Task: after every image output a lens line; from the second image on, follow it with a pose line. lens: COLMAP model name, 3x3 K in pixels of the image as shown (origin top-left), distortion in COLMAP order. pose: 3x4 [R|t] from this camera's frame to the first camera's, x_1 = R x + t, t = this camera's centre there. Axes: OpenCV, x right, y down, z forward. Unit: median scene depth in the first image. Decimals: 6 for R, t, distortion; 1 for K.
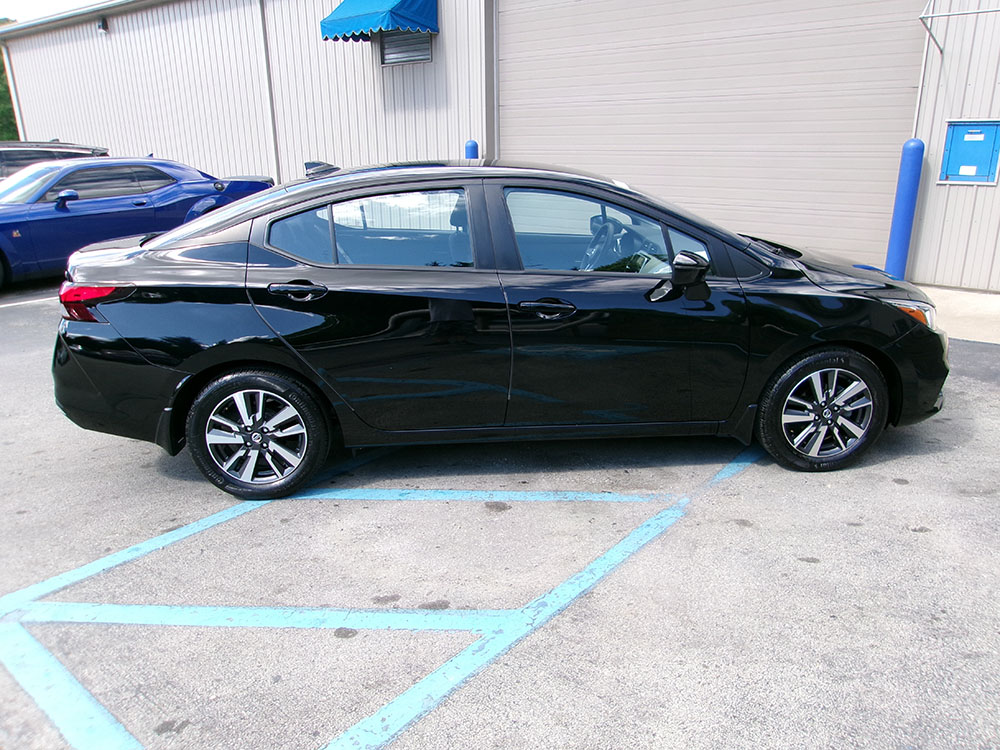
lens RADIAL K [[778.8, 0, 503.1], [0, 778.8, 379.4], [0, 0, 1]] dist [-0.039175, 0.070838]
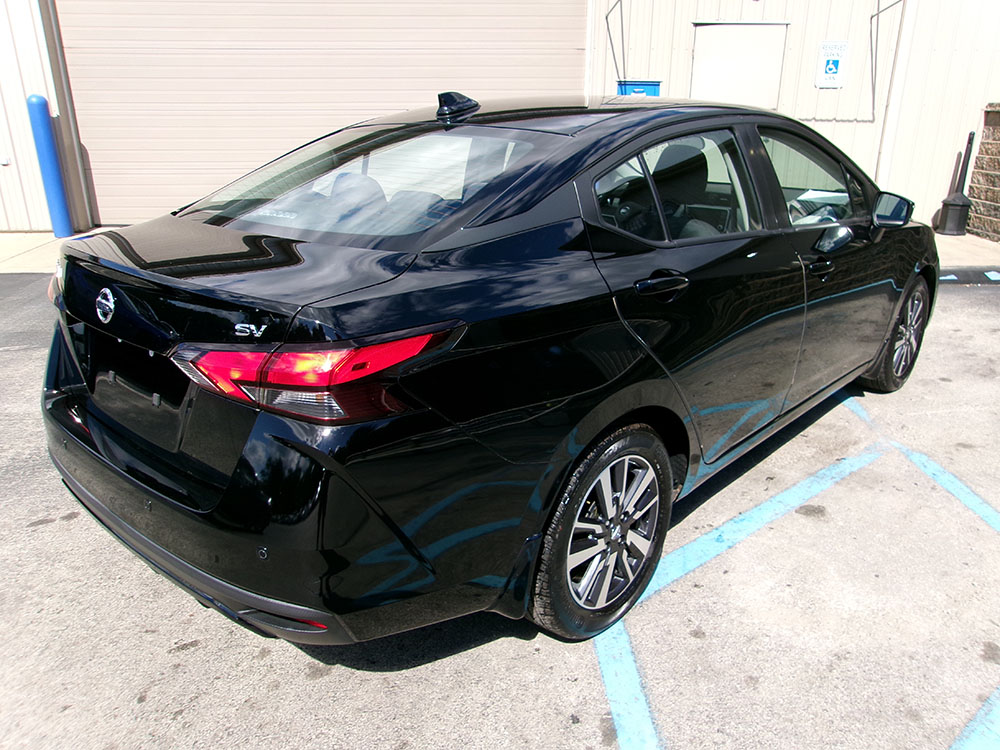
lens RADIAL K [[778.8, 0, 503.1], [0, 778.8, 379.4], [0, 0, 1]] dist [-0.039175, 0.070838]
pose [[0.726687, -0.217196, 0.651730, -0.766112], [0.197316, 0.974719, 0.104826, -0.128667], [-0.658022, 0.052421, 0.751172, 0.586032]]
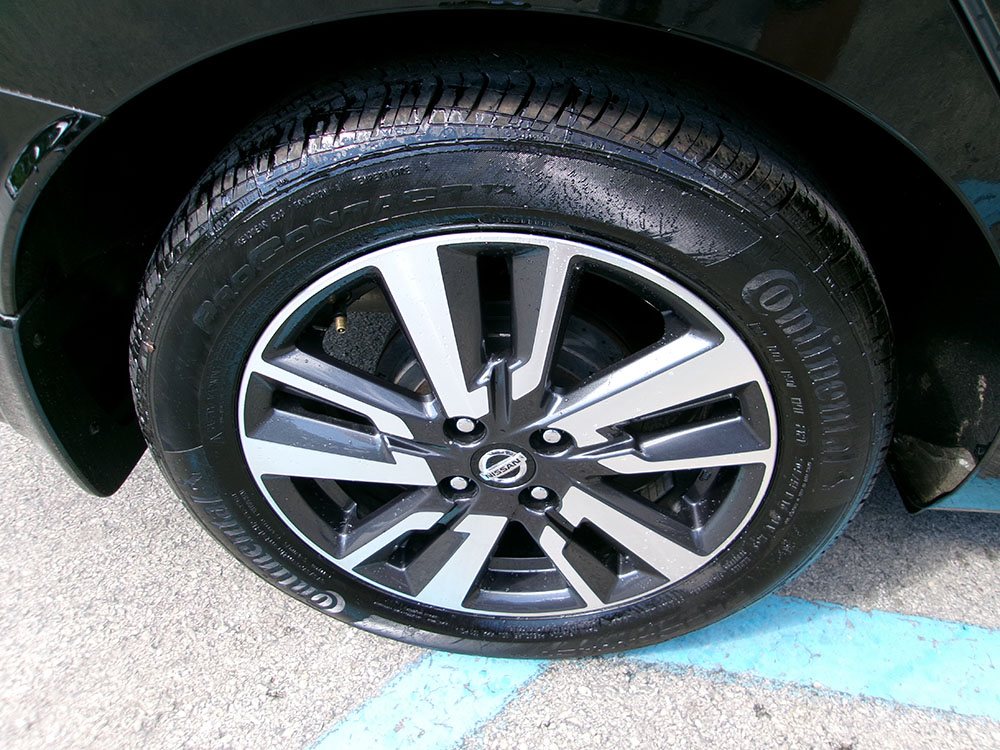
lens RADIAL K [[778.8, 0, 503.1], [0, 778.8, 379.4], [0, 0, 1]] dist [-0.039175, 0.070838]
pose [[0.989882, 0.085539, -0.113215, -0.298787], [-0.031139, 0.909373, 0.414815, -0.022274], [0.138437, -0.407092, 0.902835, 0.841138]]
